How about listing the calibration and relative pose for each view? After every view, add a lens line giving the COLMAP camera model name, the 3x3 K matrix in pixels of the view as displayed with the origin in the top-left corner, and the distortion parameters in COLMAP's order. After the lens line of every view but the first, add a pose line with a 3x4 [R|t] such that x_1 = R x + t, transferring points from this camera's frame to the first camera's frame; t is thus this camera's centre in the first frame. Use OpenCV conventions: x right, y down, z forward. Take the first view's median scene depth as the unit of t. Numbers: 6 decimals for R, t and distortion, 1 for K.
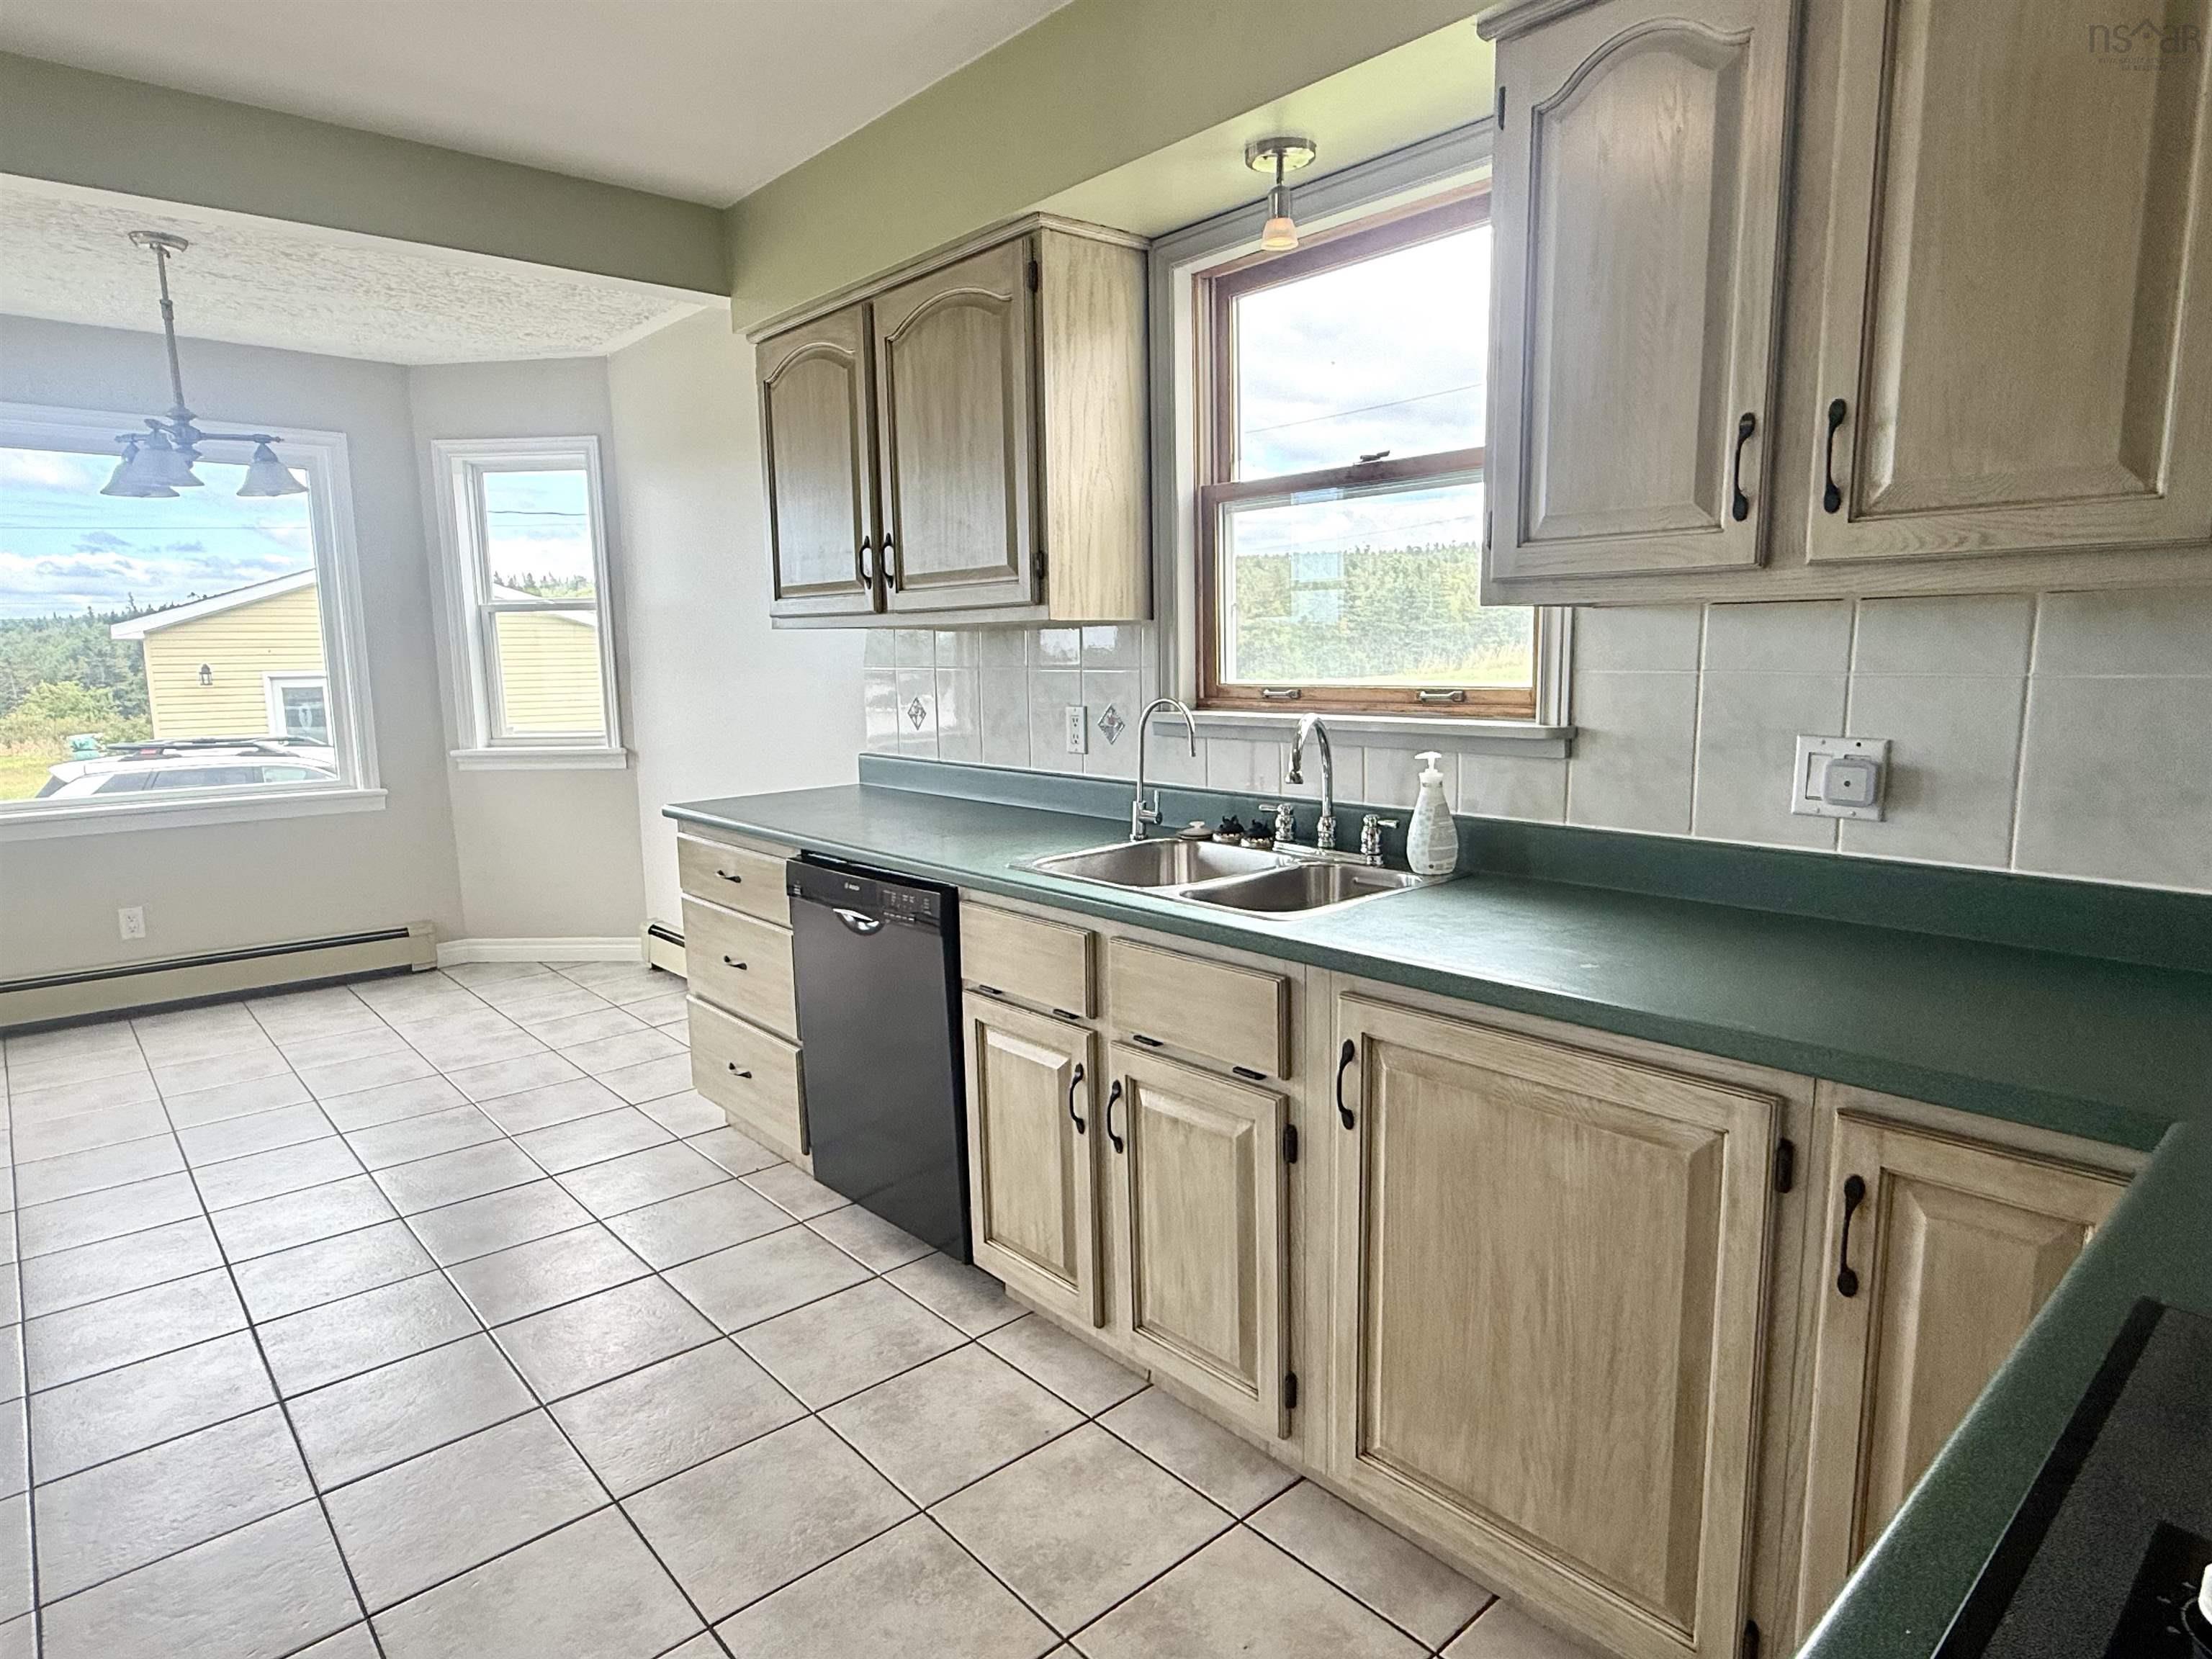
lens RADIAL K [[1248.2, 0, 1091.1], [0, 1248.2, 827.5], [0, 0, 1]] dist [0.013929, -0.003266]
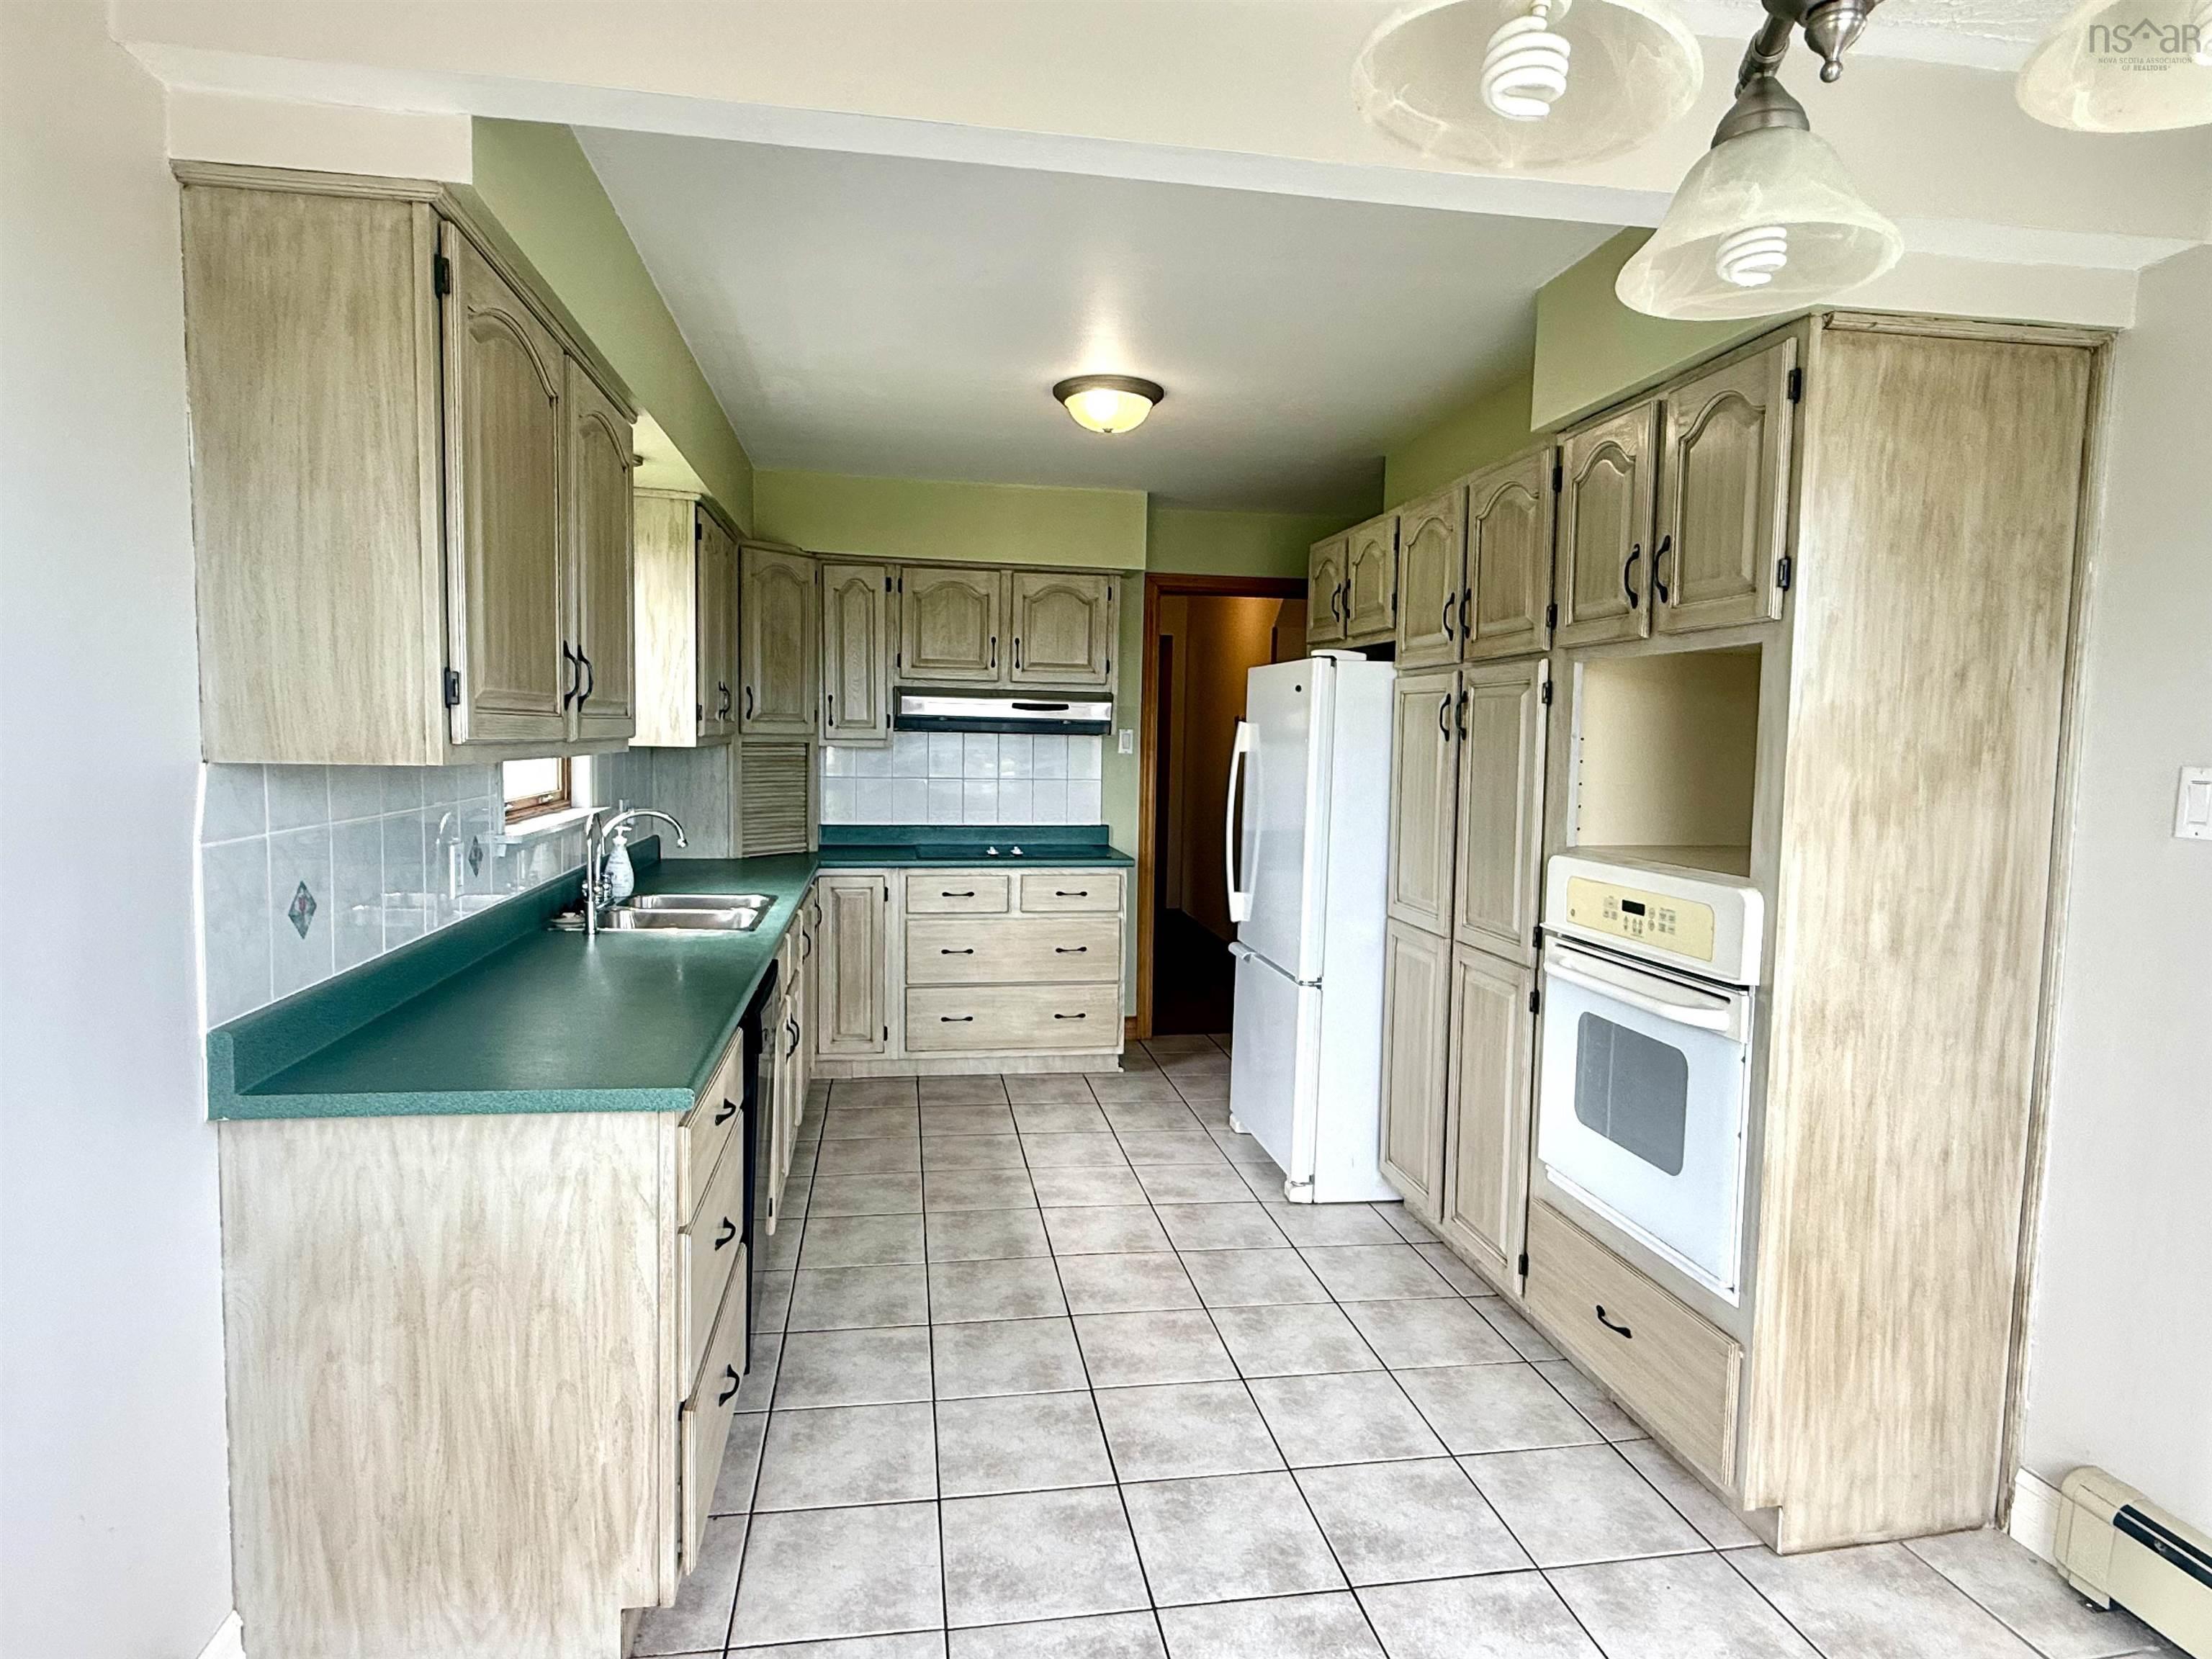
lens RADIAL K [[1248.2, 0, 1101.1], [0, 1248.2, 829.8], [0, 0, 1]] dist [0.013929, -0.003266]
pose [[-0.846414, -0.044570, 0.530658, -0.982406], [0.069961, 0.978548, 0.193778, -0.278361], [-0.527910, 0.201142, -0.825138, 1.679914]]
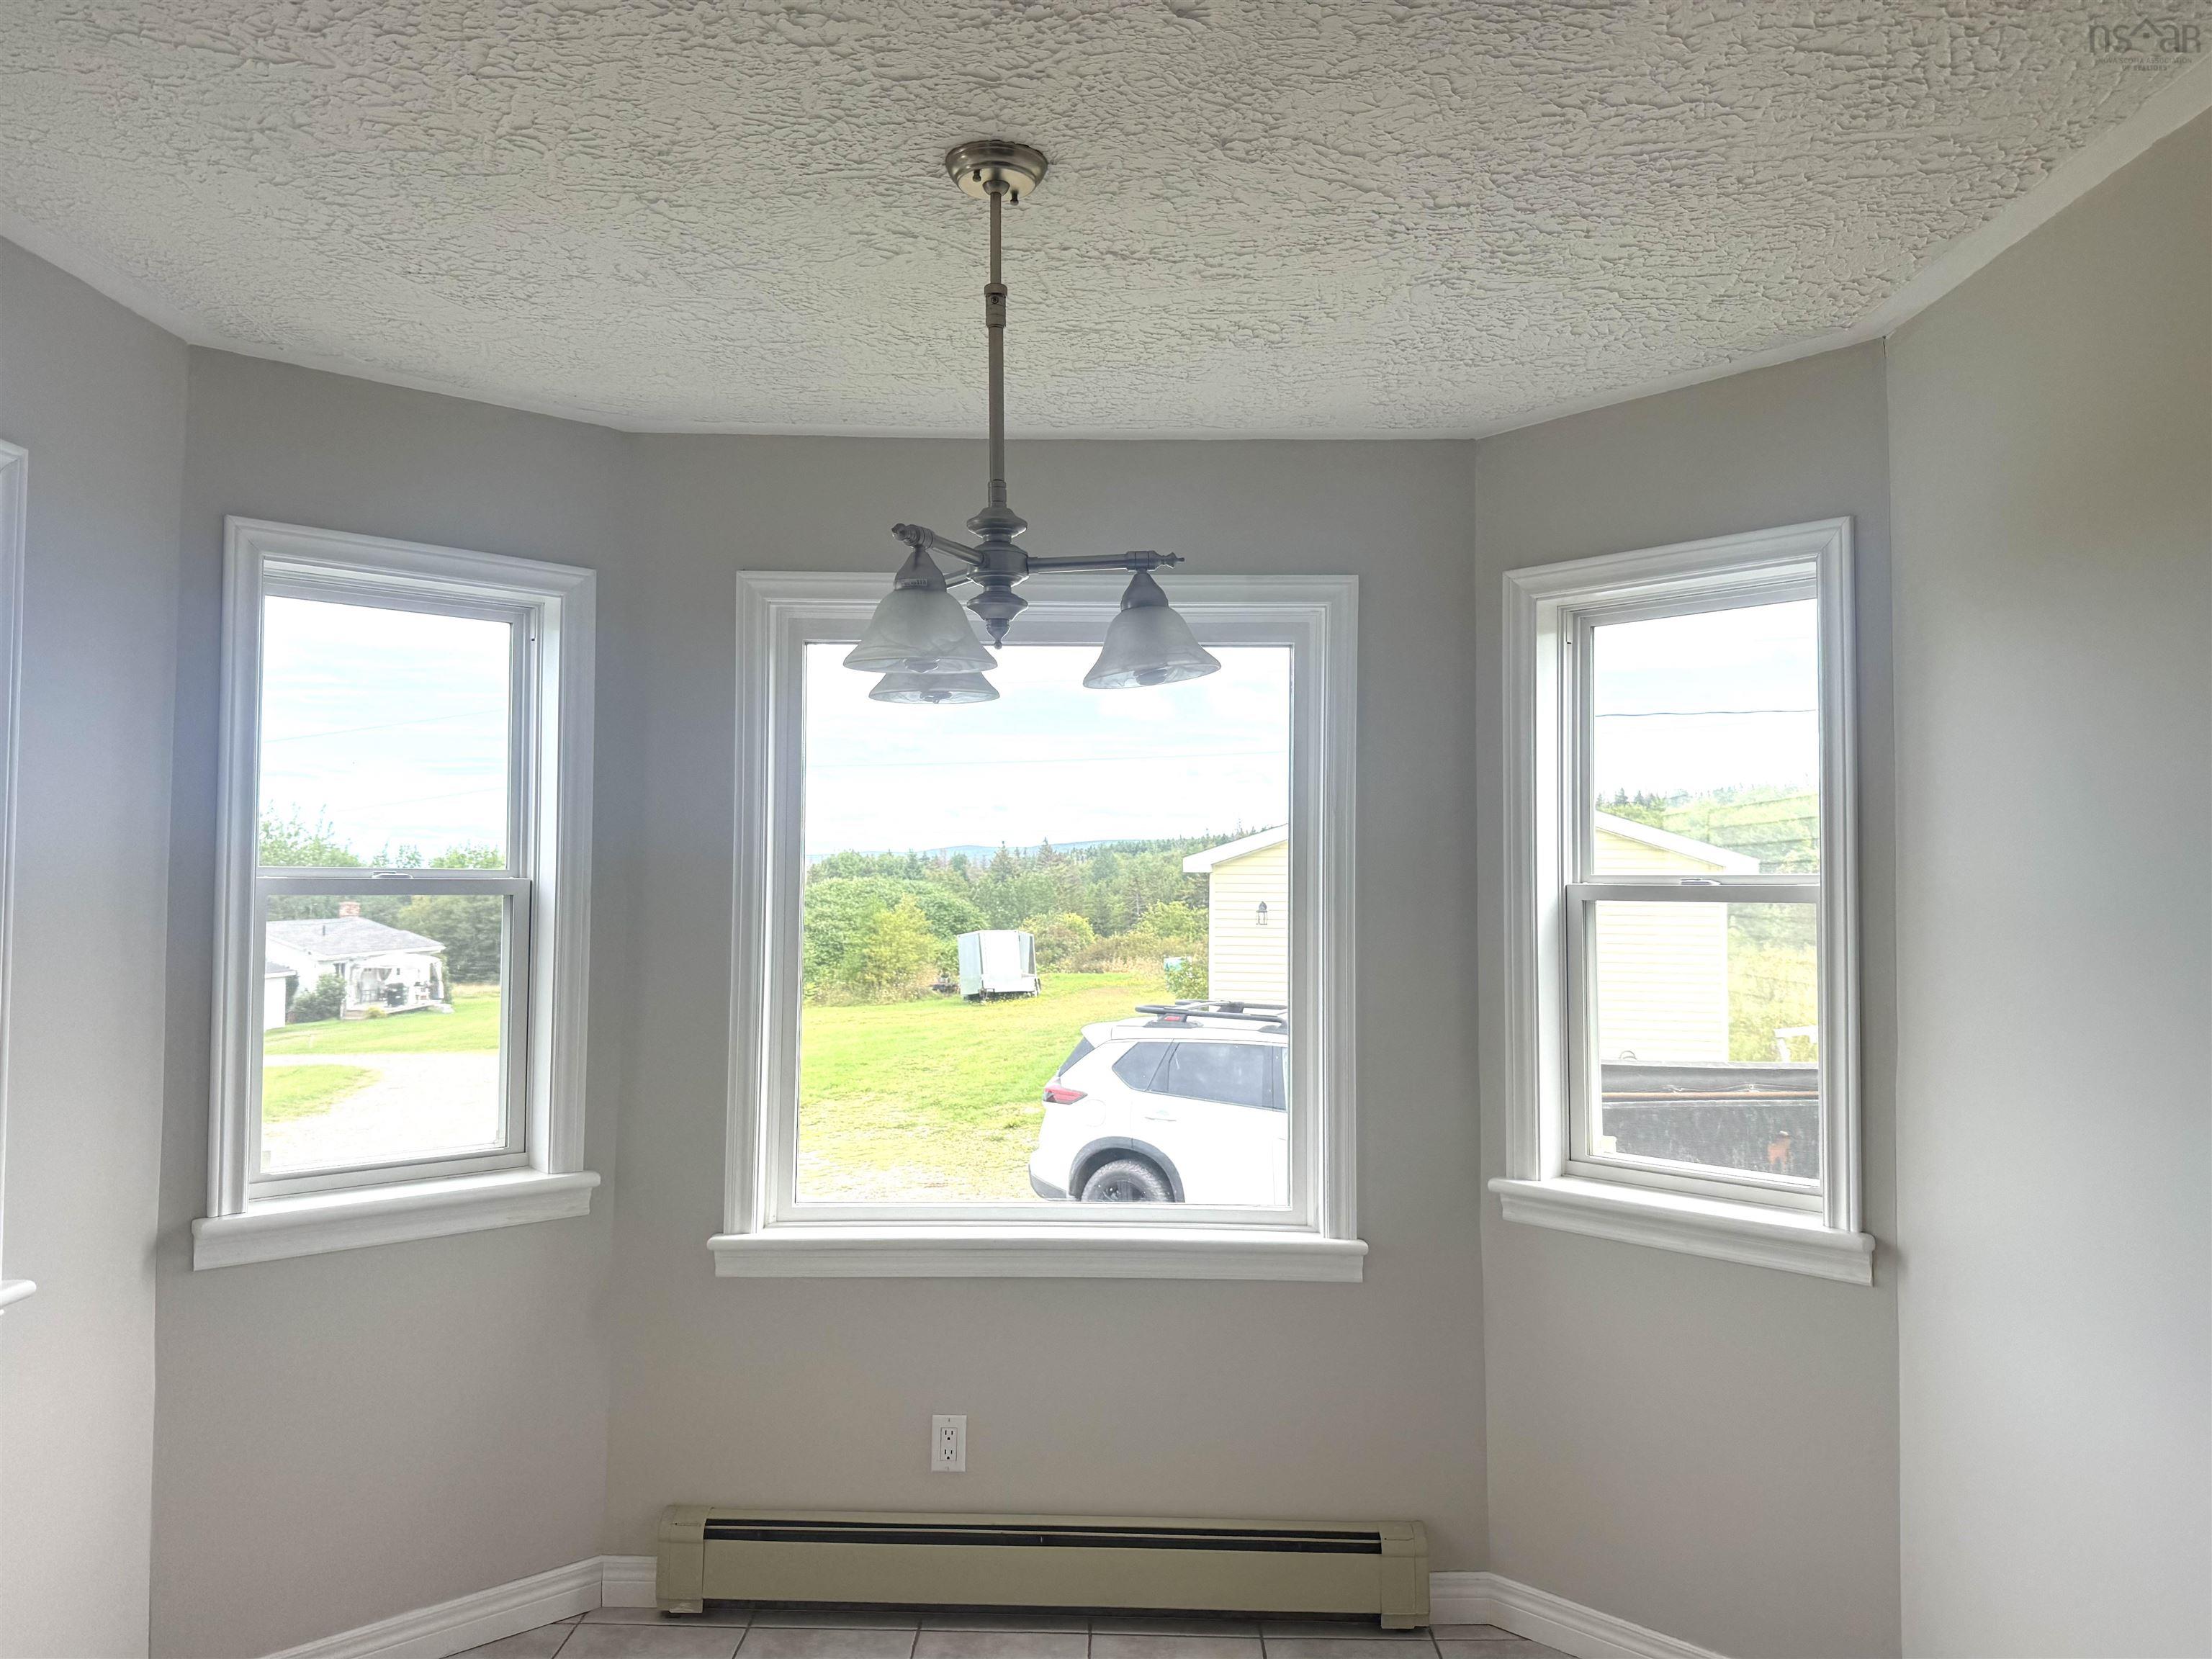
lens RADIAL K [[1550.9, 0, 1086.4], [0, 1550.9, 840.4], [0, 0, 1]] dist [0.038190, -0.048684]
pose [[0.736053, 0.003236, -0.676916, -0.219067], [-0.113732, 0.986365, -0.118953, -0.104179], [0.667301, 0.164543, 0.726384, 0.438830]]
